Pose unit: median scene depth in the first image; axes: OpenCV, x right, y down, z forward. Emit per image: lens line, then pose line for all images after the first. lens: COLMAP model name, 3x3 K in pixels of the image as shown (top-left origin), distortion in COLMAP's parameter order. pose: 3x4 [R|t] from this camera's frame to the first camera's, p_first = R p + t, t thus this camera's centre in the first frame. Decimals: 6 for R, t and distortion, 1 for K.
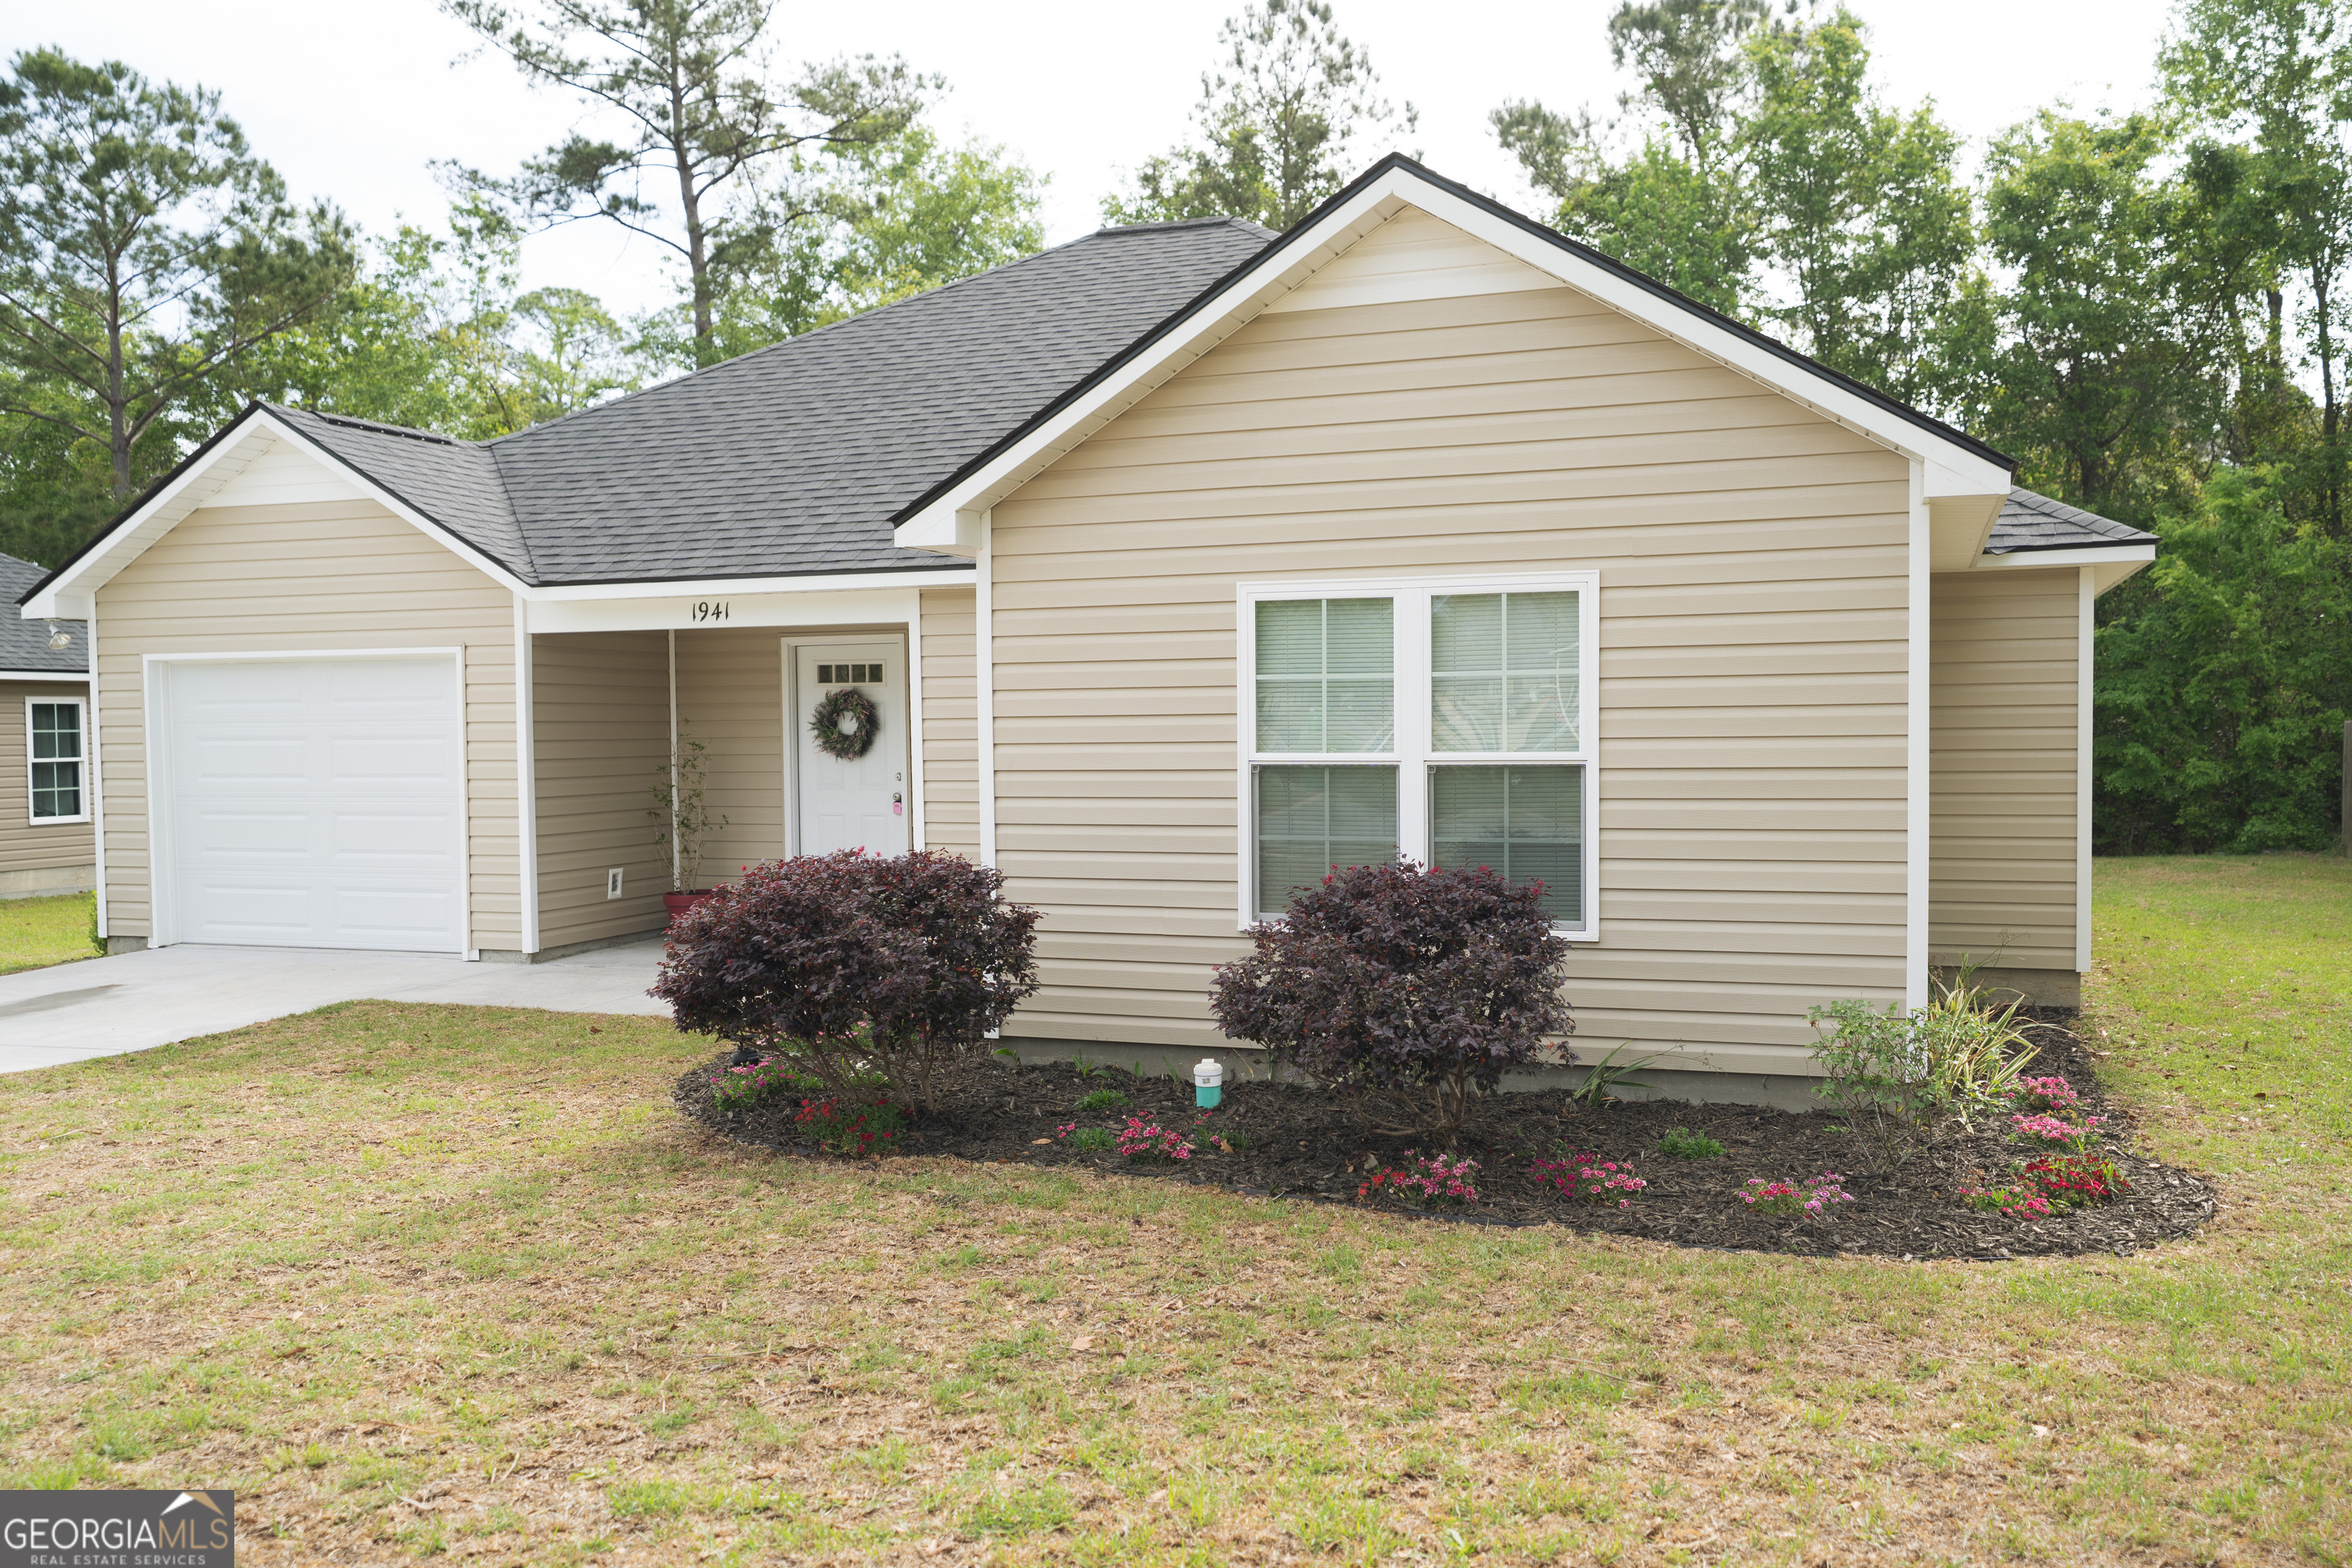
lens RADIAL K [[1904.1, 0, 1176.0], [0, 1904.1, 784.0], [0, 0, 1]] dist [0.001224, 0.004325]
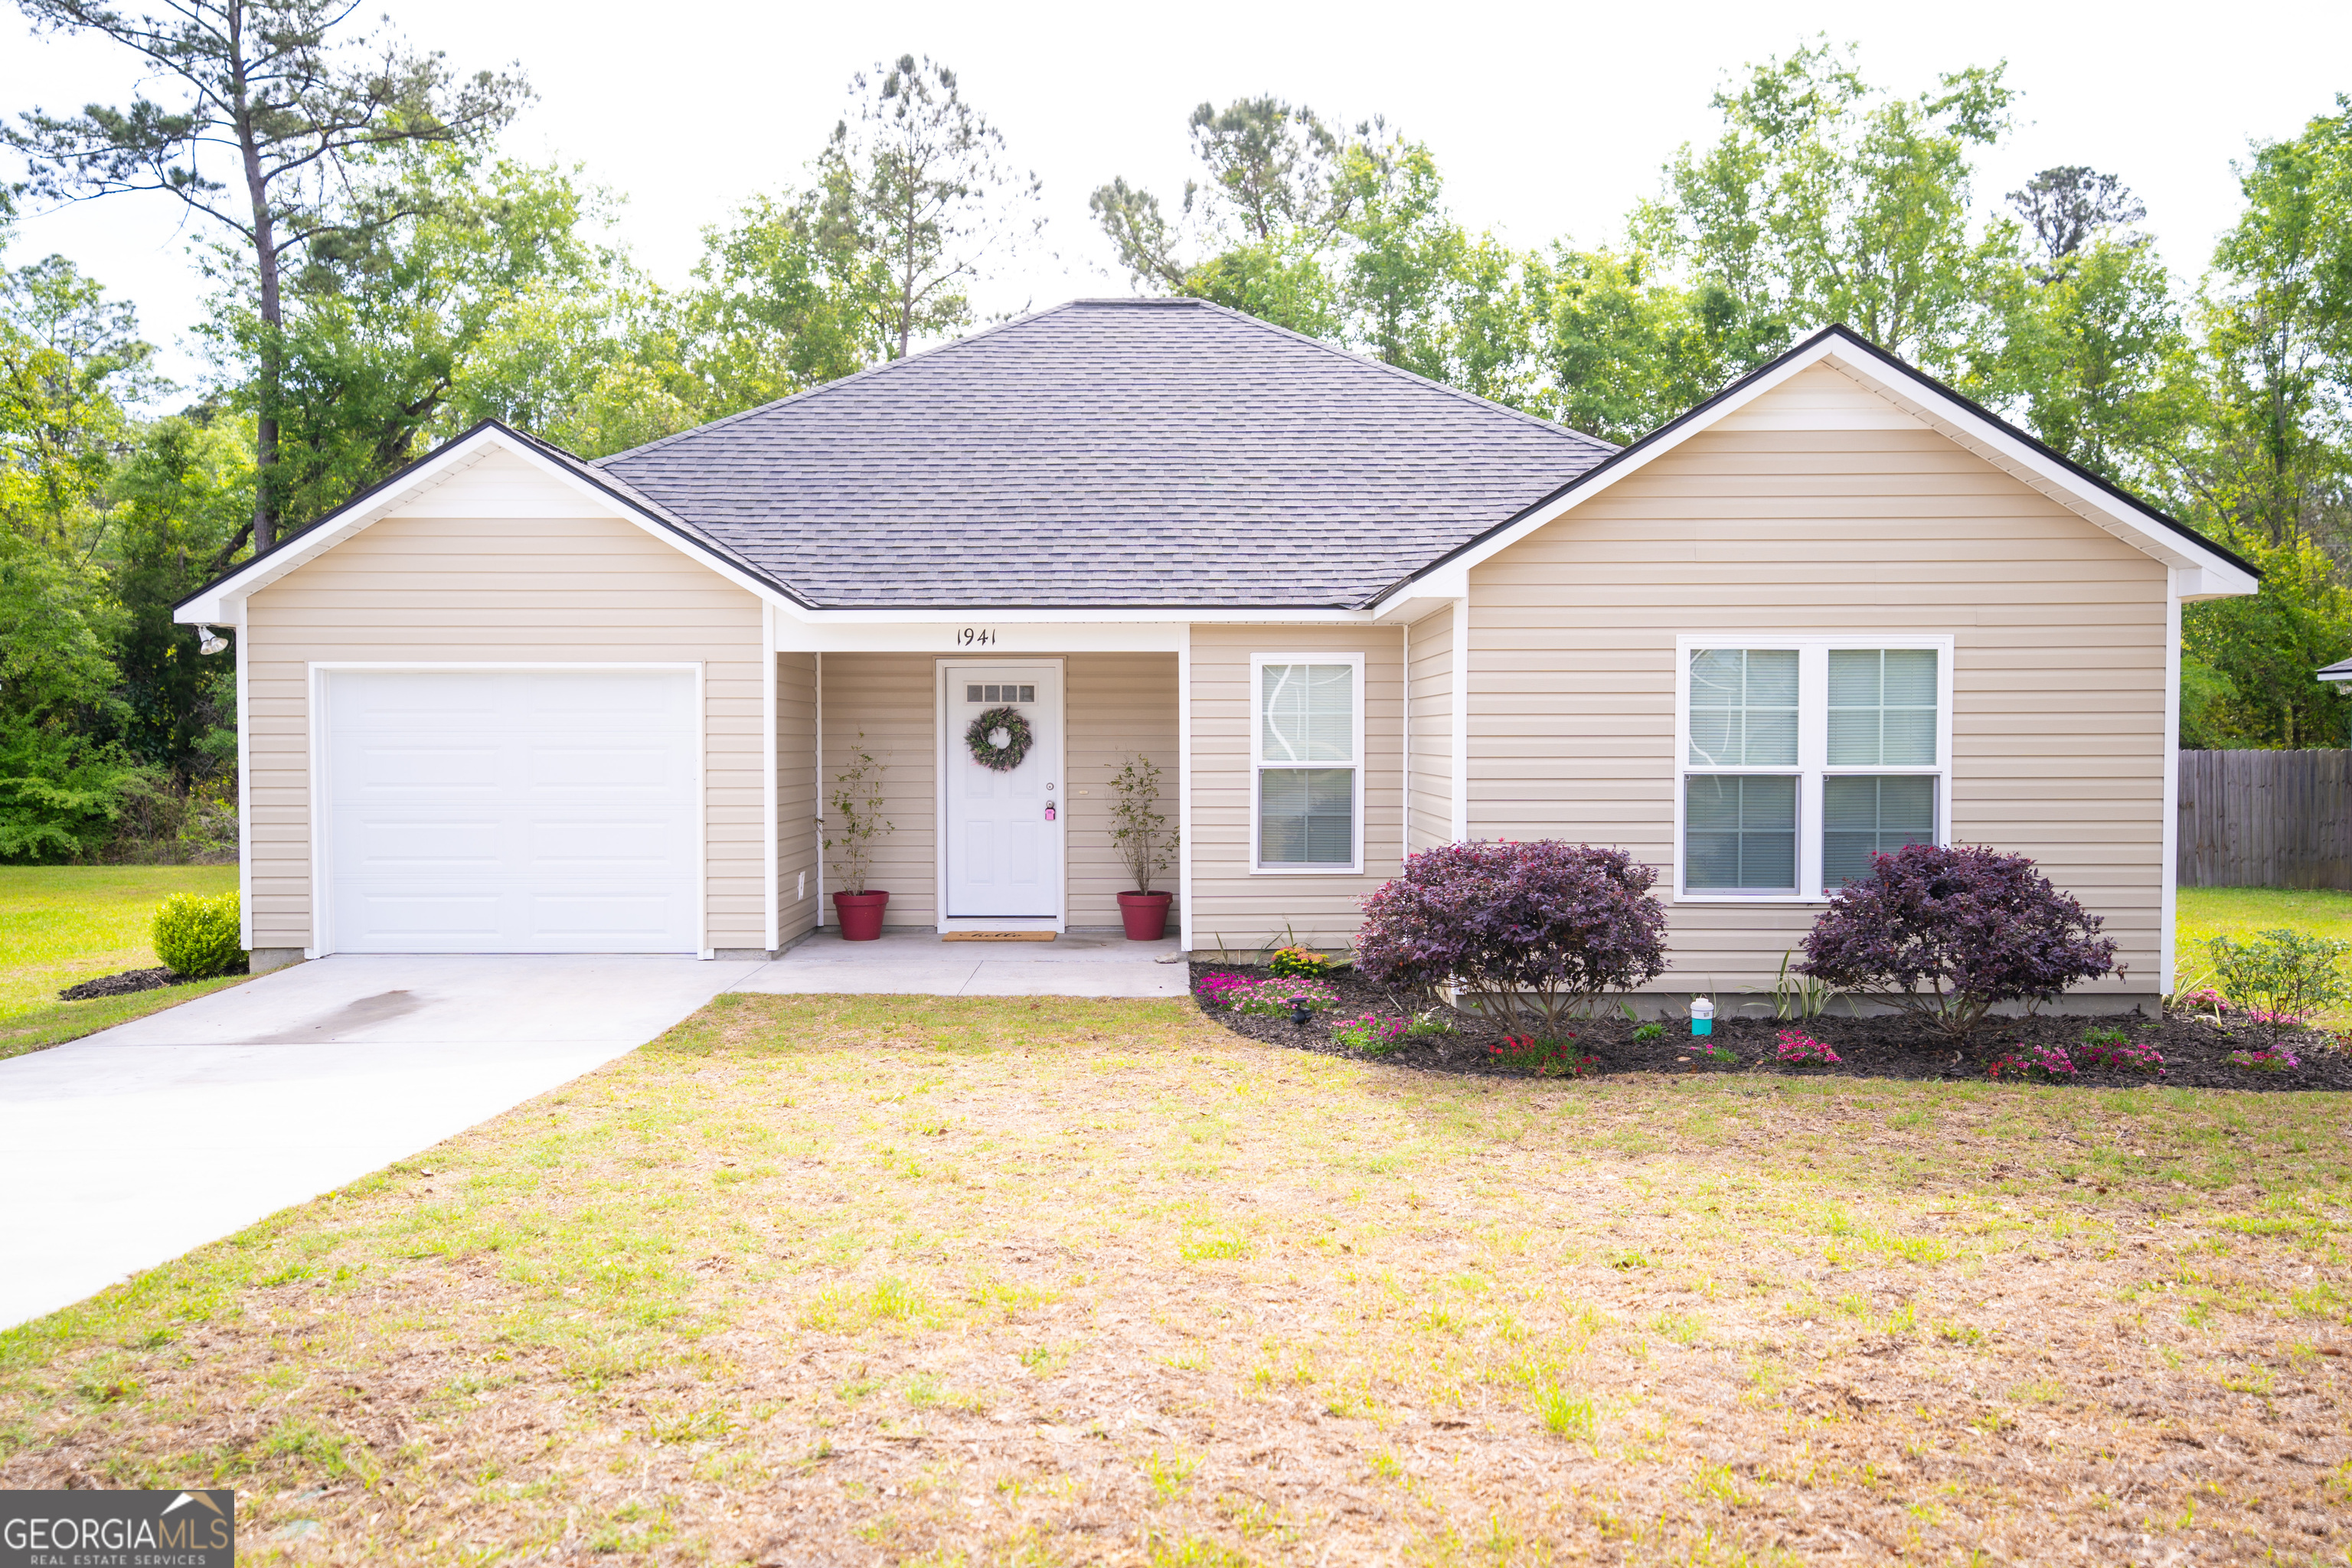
lens RADIAL K [[1835.9, 0, 1143.3], [0, 1835.9, 785.0], [0, 0, 1]] dist [0.014900, 0.010661]
pose [[0.942198, -0.000389, 0.335056, -0.458017], [0.002694, 0.999976, -0.006414, 0.002665], [-0.335046, 0.006946, 0.942176, -0.039600]]
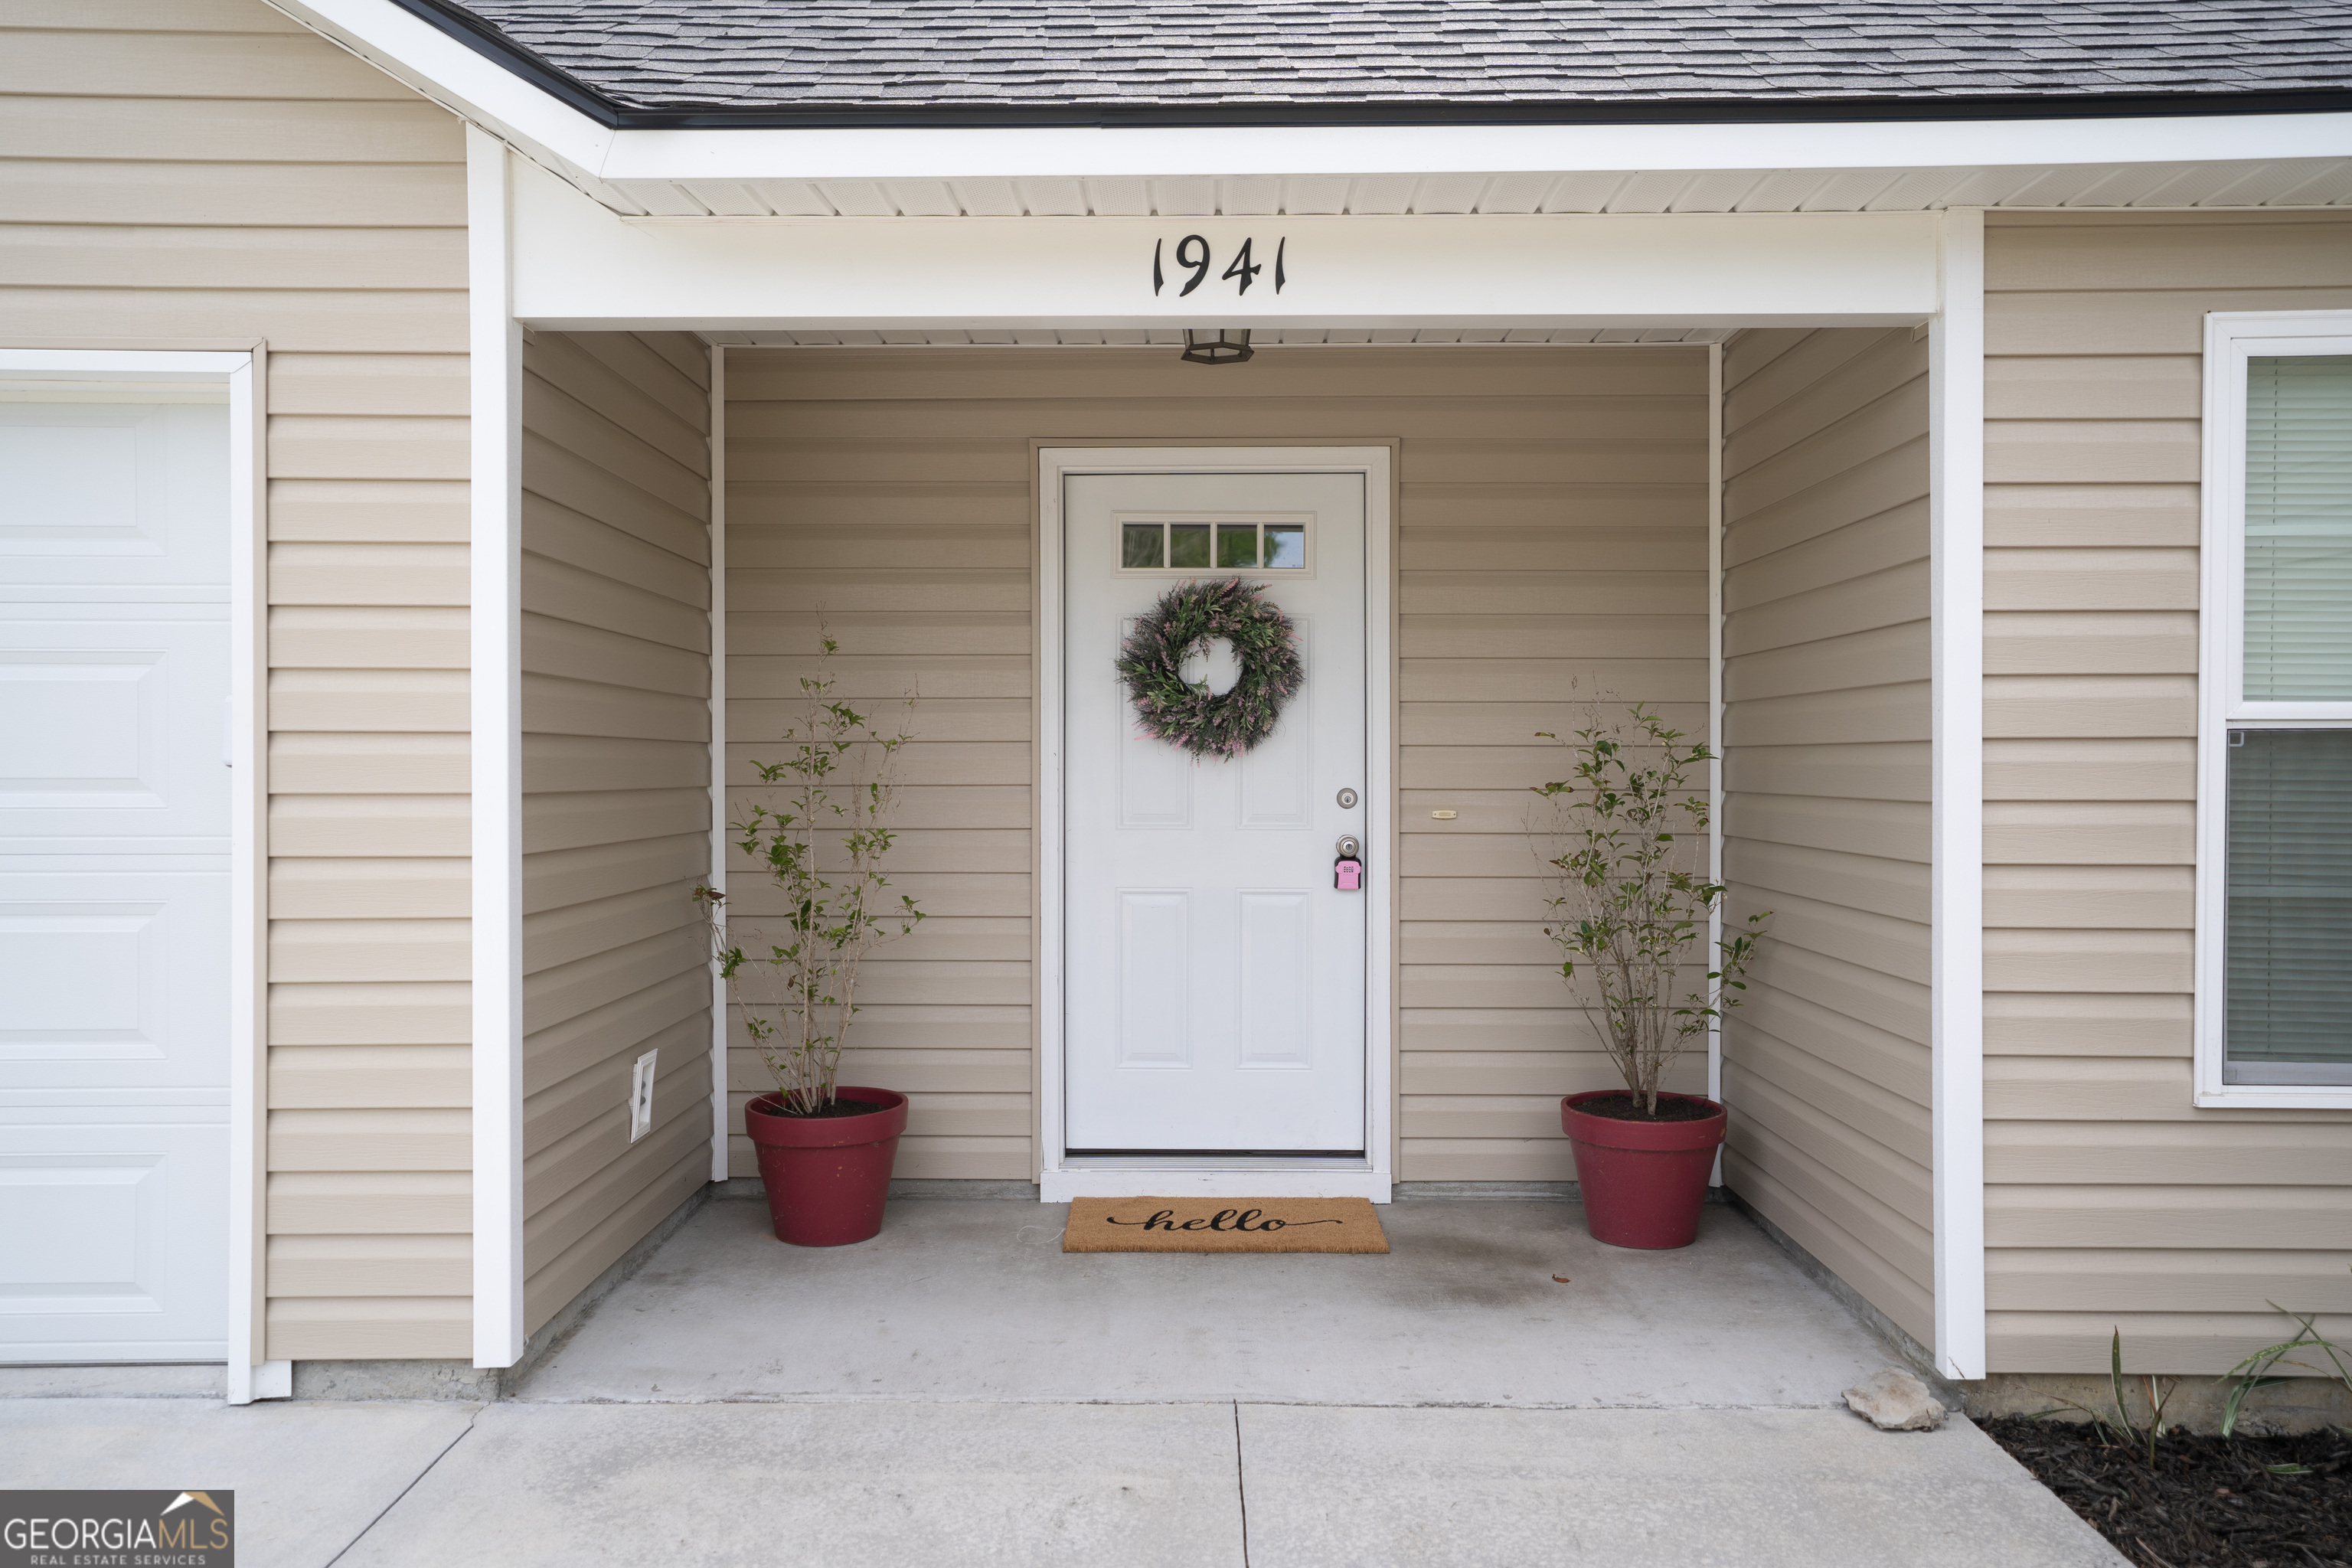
lens RADIAL K [[1835.9, 0, 1143.3], [0, 1835.9, 785.0], [0, 0, 1]] dist [0.014900, 0.010661]
pose [[0.945288, 0.005882, 0.326183, -0.317552], [0.001086, 0.999775, -0.021176, 0.001860], [-0.326235, 0.020371, 0.945069, 0.641351]]
